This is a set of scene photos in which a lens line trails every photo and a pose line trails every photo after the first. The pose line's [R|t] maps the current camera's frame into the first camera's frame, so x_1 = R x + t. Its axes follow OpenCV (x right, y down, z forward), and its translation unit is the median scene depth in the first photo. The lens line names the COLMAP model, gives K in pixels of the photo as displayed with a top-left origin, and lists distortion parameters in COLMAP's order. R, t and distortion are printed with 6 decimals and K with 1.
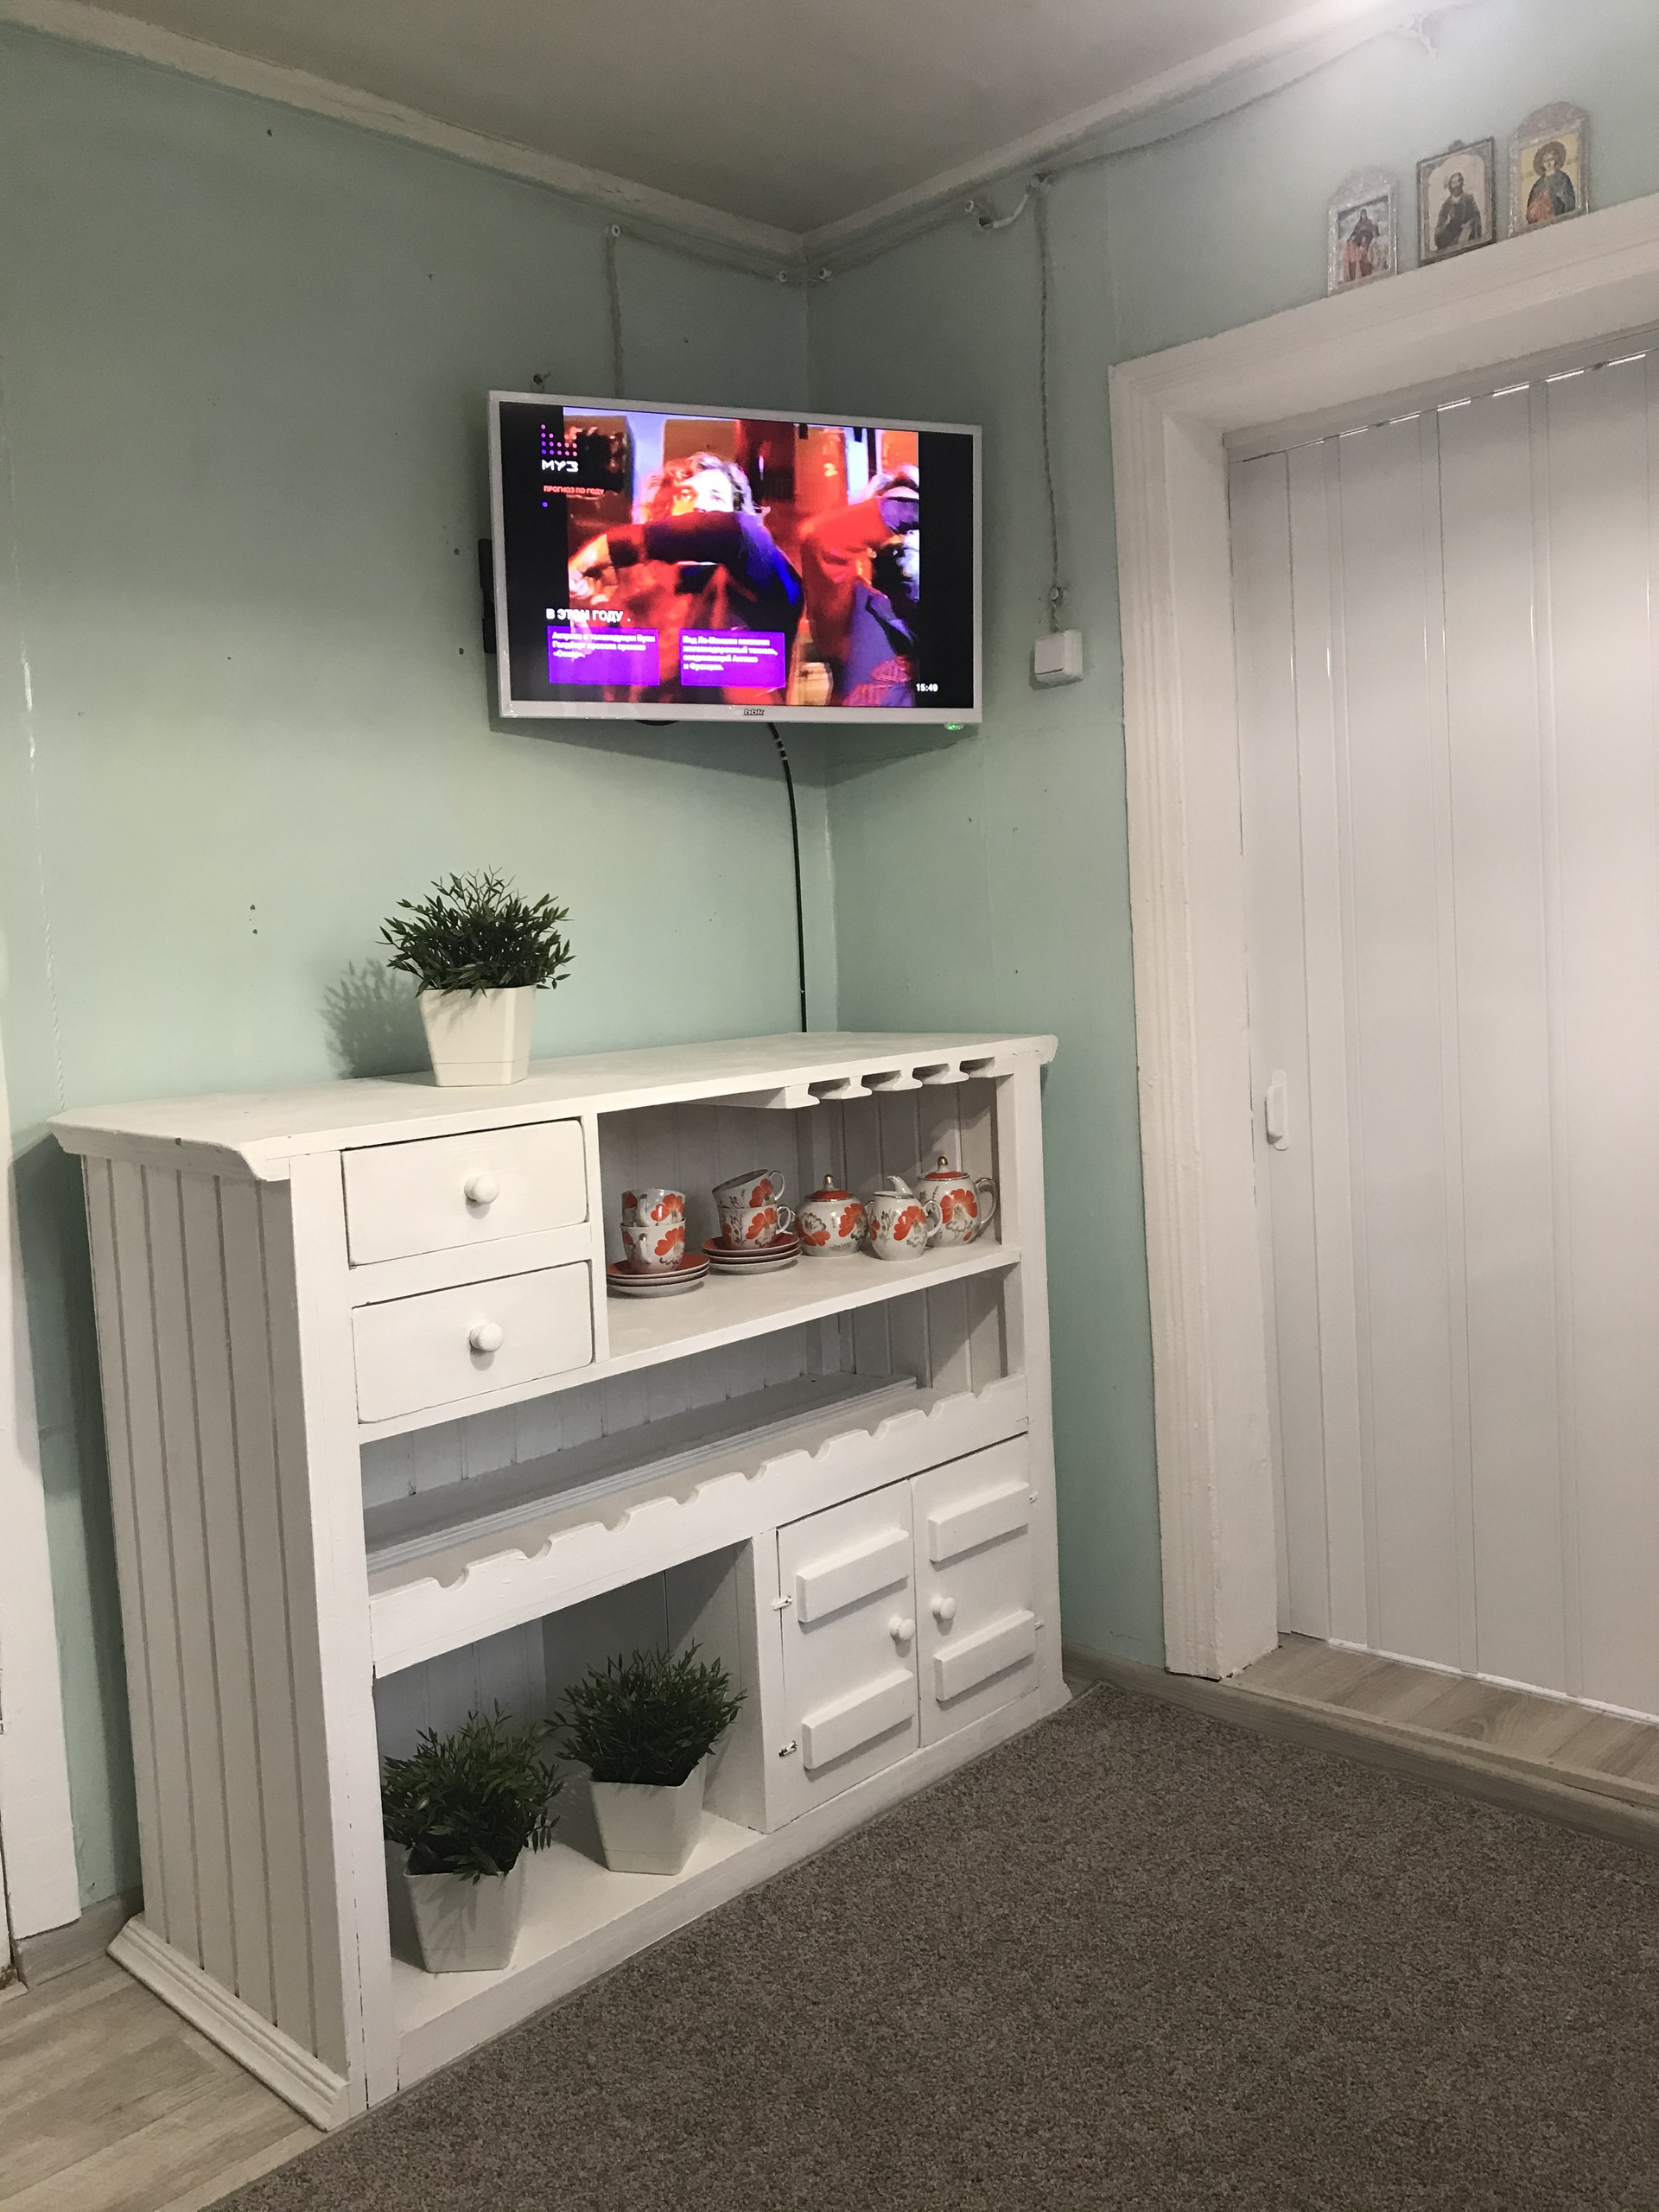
lens RADIAL K [[1835.2, 0, 828.2], [0, 1835.2, 1105.8], [0, 0, 1]] dist [-0.008777, -0.002268]
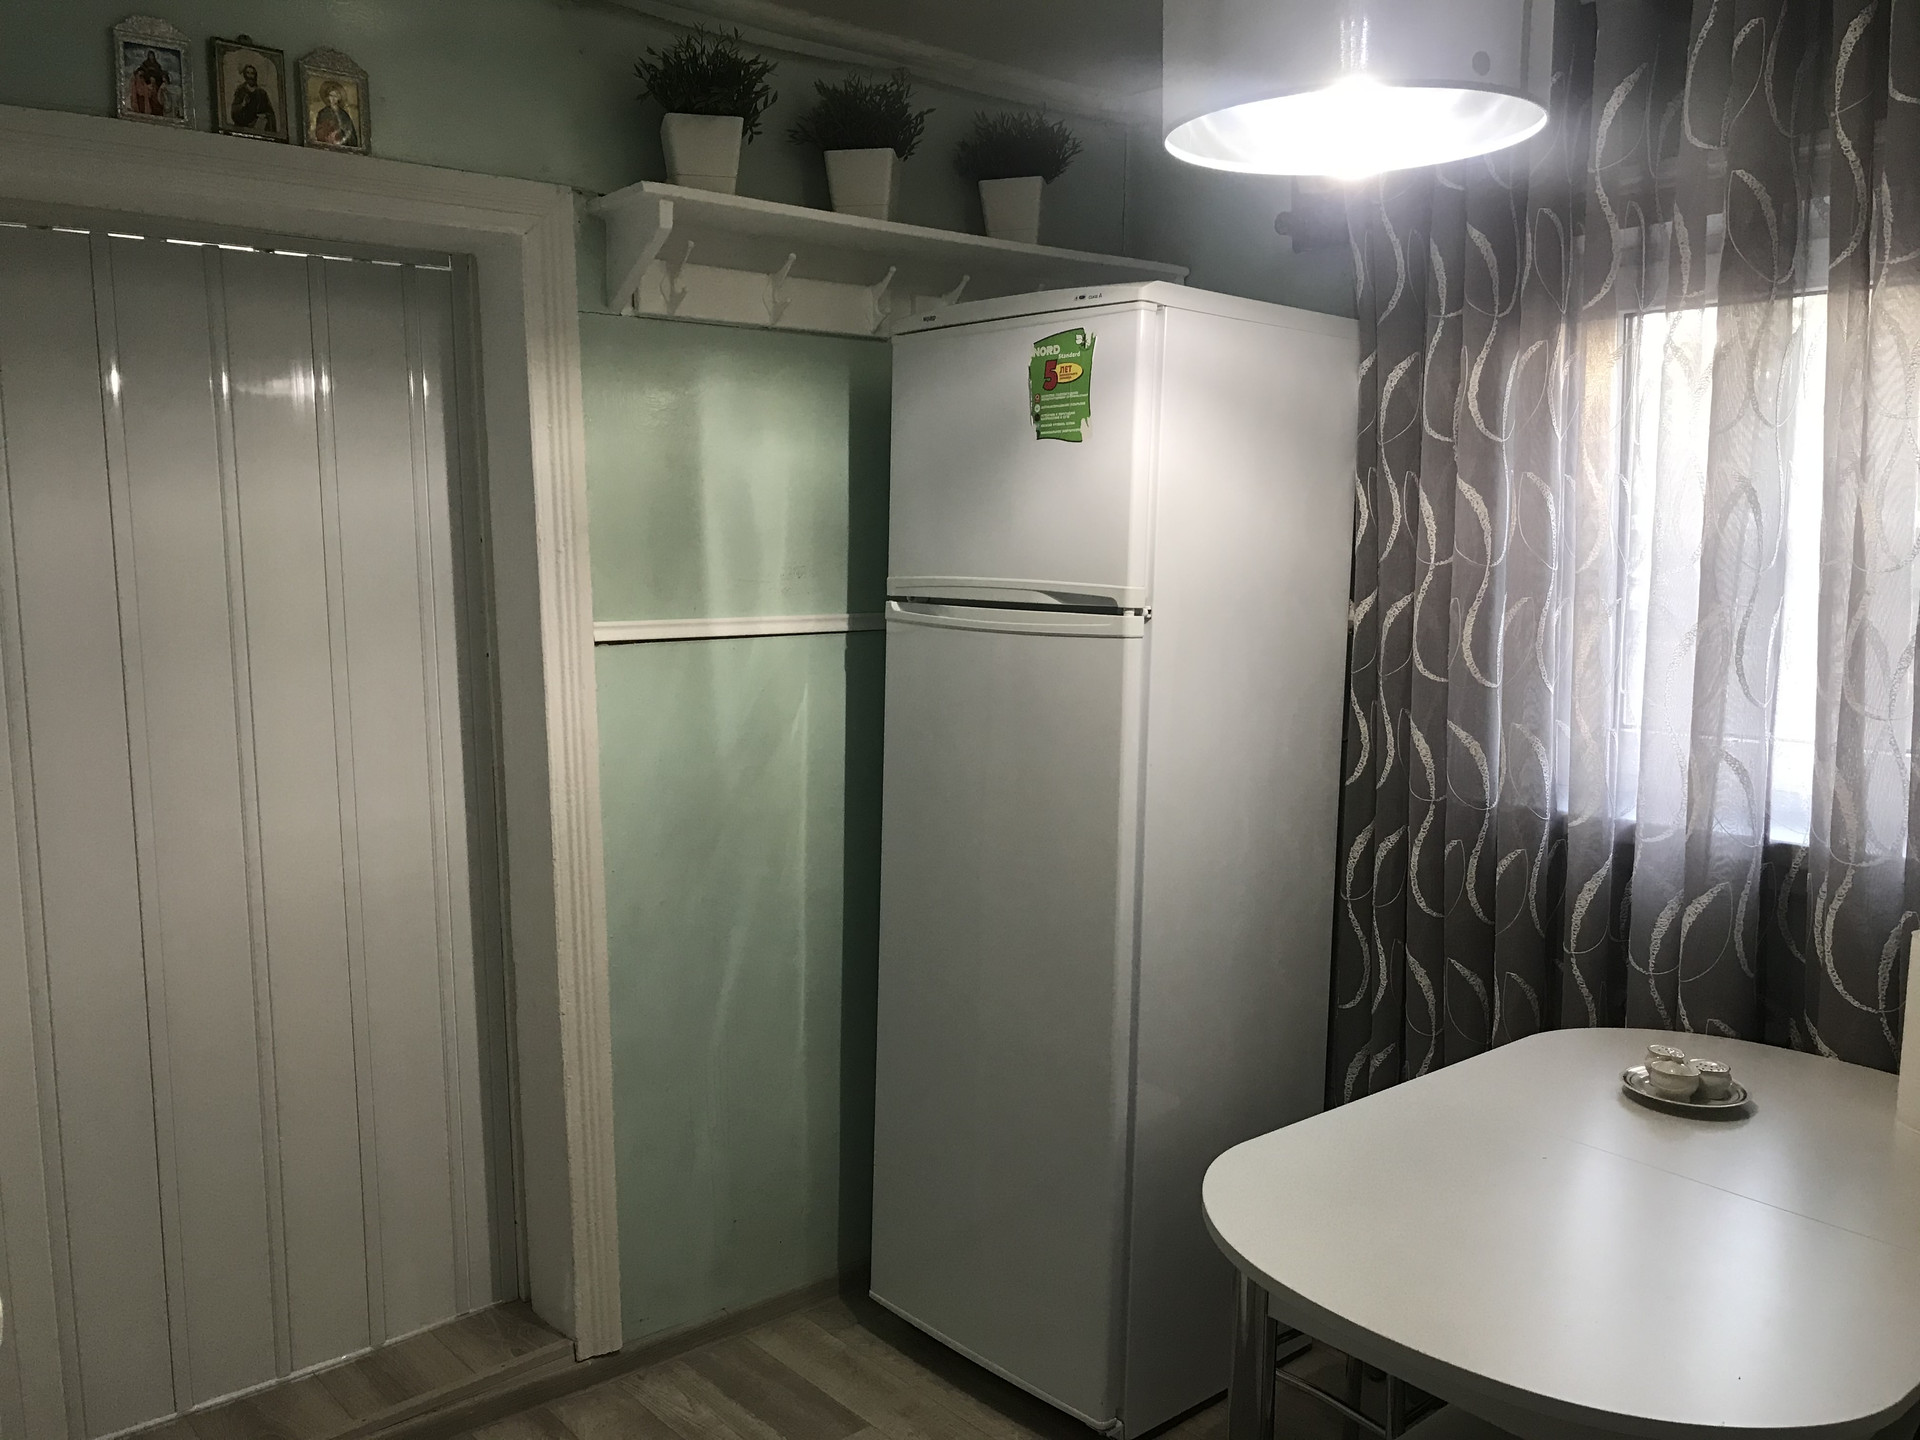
lens RADIAL K [[1592.9, 0, 960.0], [0, 1592.9, 721.8], [0, 0, 1]] dist [-0.008777, -0.002268]
pose [[0.088865, -0.049937, 0.994791, -0.598187], [0.087875, 0.995241, 0.042110, -0.107113], [-0.992160, 0.083675, 0.092831, 0.496483]]
